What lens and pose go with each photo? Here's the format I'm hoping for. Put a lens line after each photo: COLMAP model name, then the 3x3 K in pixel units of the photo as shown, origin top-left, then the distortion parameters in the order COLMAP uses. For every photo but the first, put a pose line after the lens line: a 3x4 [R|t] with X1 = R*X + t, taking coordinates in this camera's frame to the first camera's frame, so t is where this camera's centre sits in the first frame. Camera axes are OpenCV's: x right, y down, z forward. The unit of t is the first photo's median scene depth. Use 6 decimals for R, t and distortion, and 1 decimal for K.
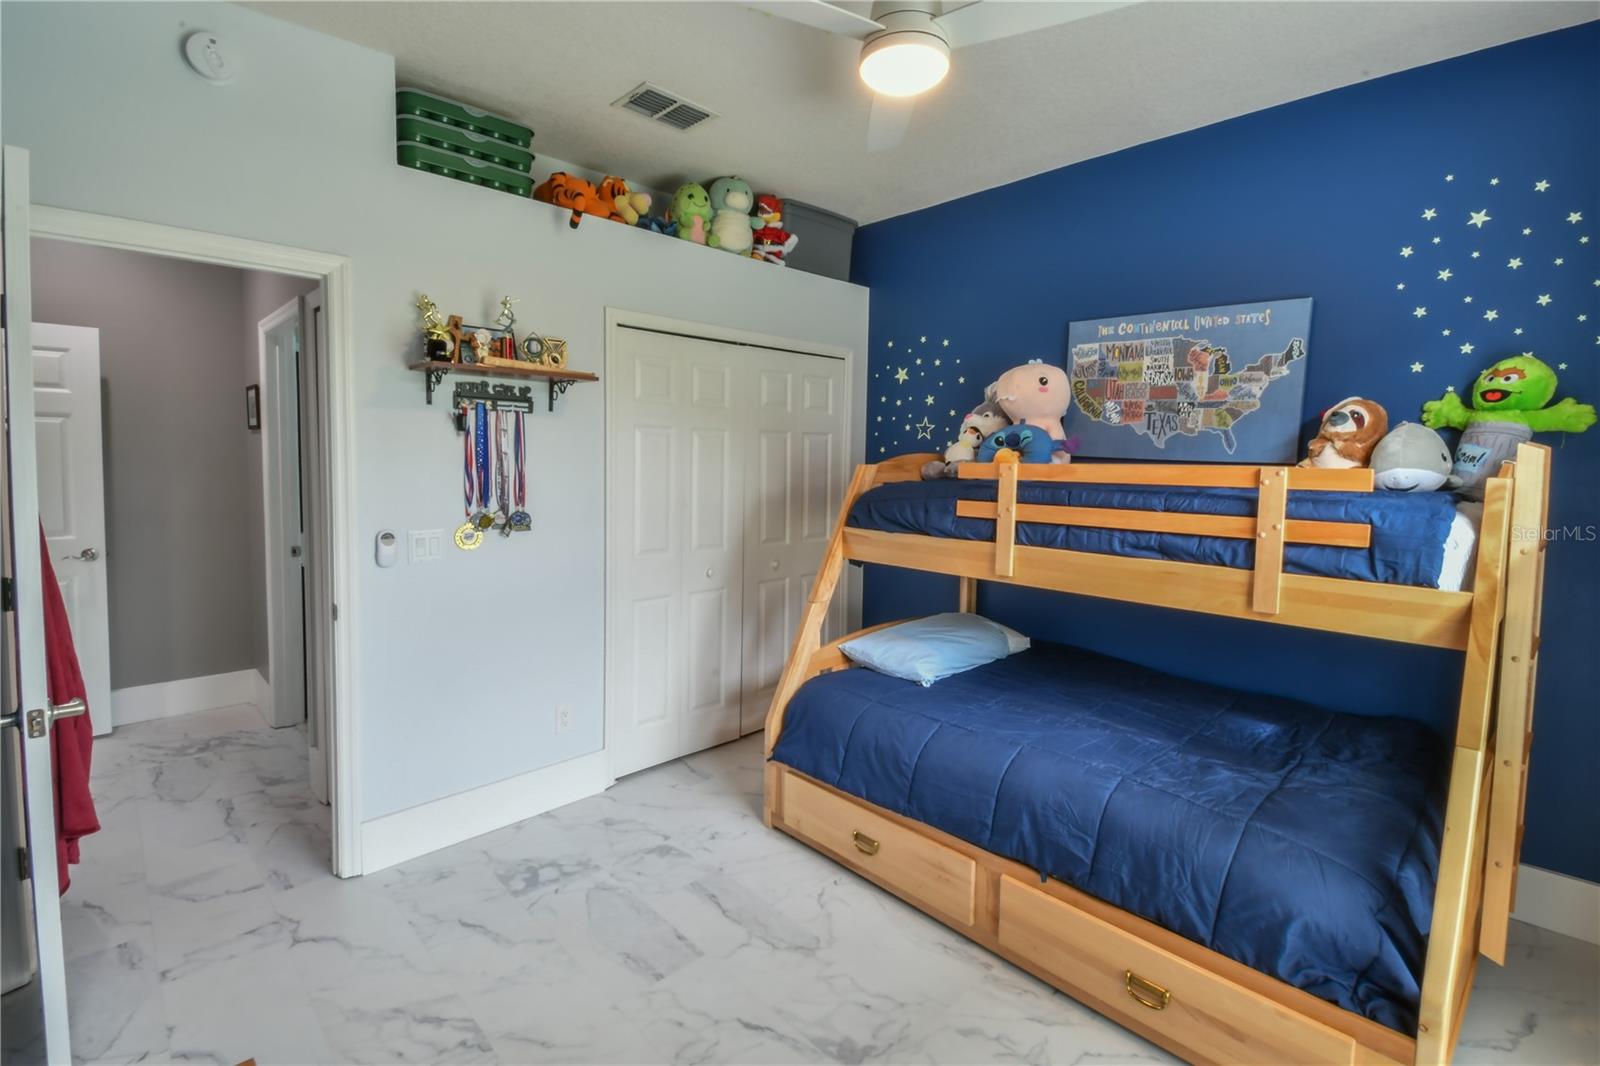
lens RADIAL K [[734.6, 0, 793.9], [0, 734.6, 496.3], [0, 0, 1]] dist [0.027127, -0.027642]
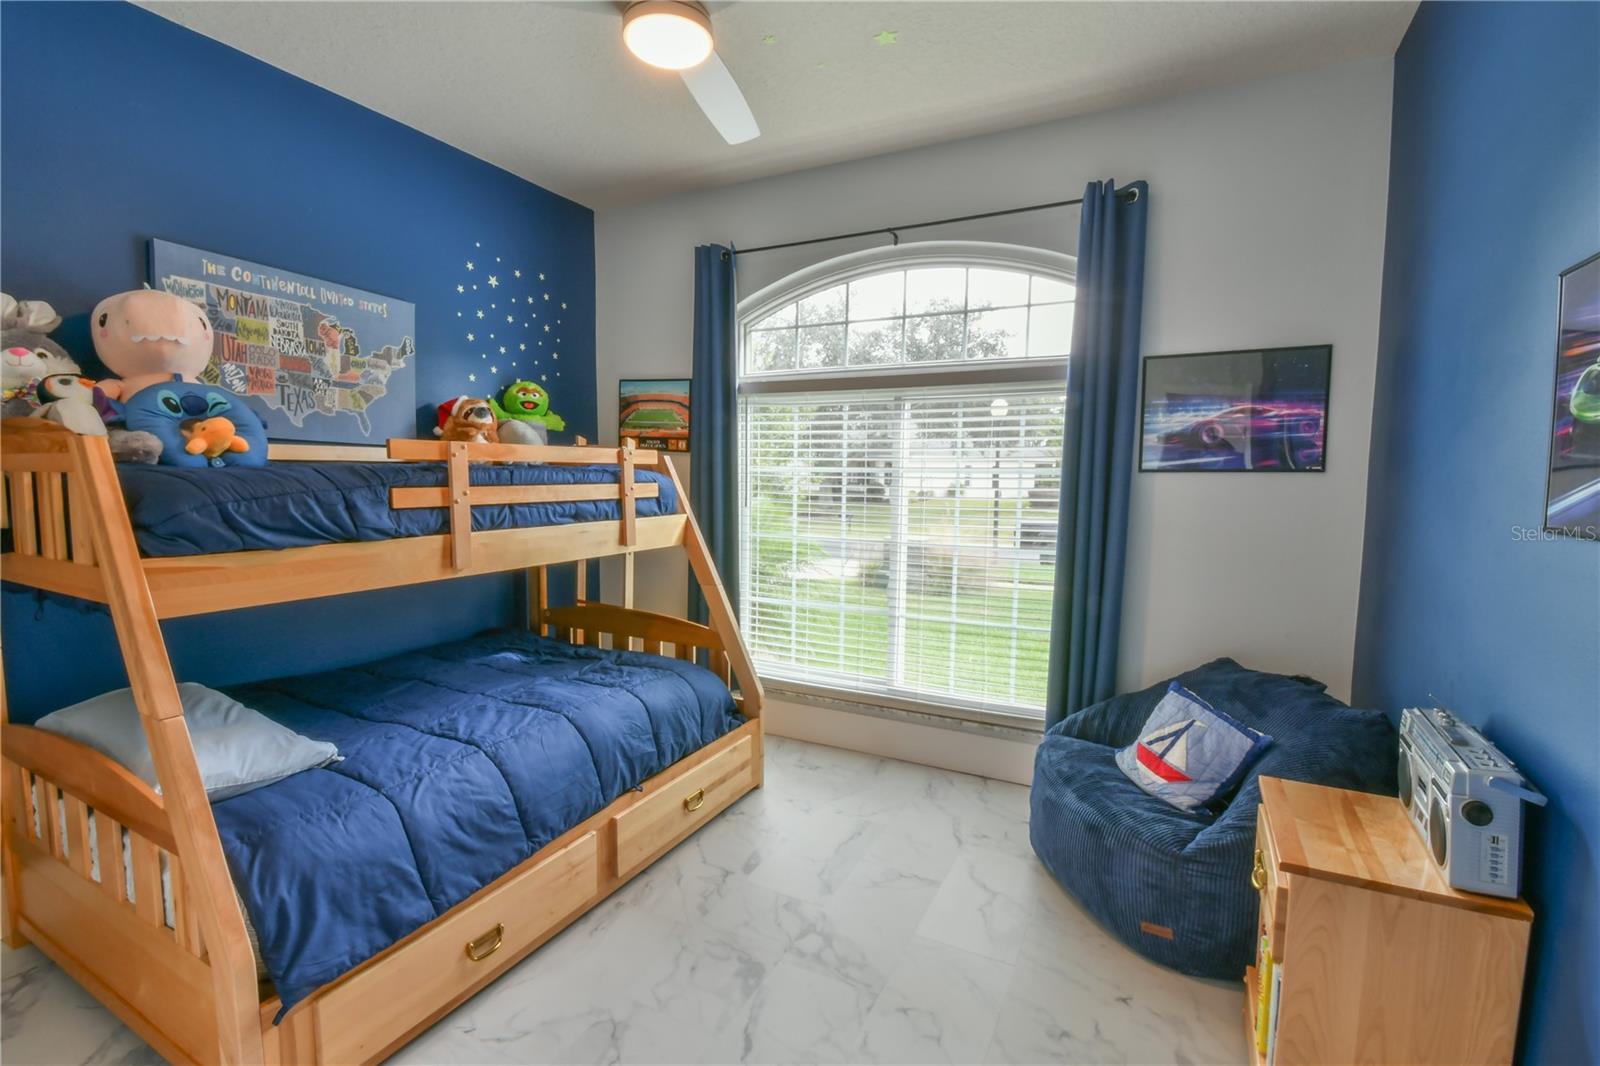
lens RADIAL K [[709.4, 0, 800.0], [0, 709.4, 533.0], [0, 0, 1]] dist [0.018888, -0.024968]
pose [[-0.328340, -0.097762, 0.939487, -0.636837], [0.036921, 0.992541, 0.116187, -0.018993], [-0.943838, 0.072835, -0.322282, 0.875953]]
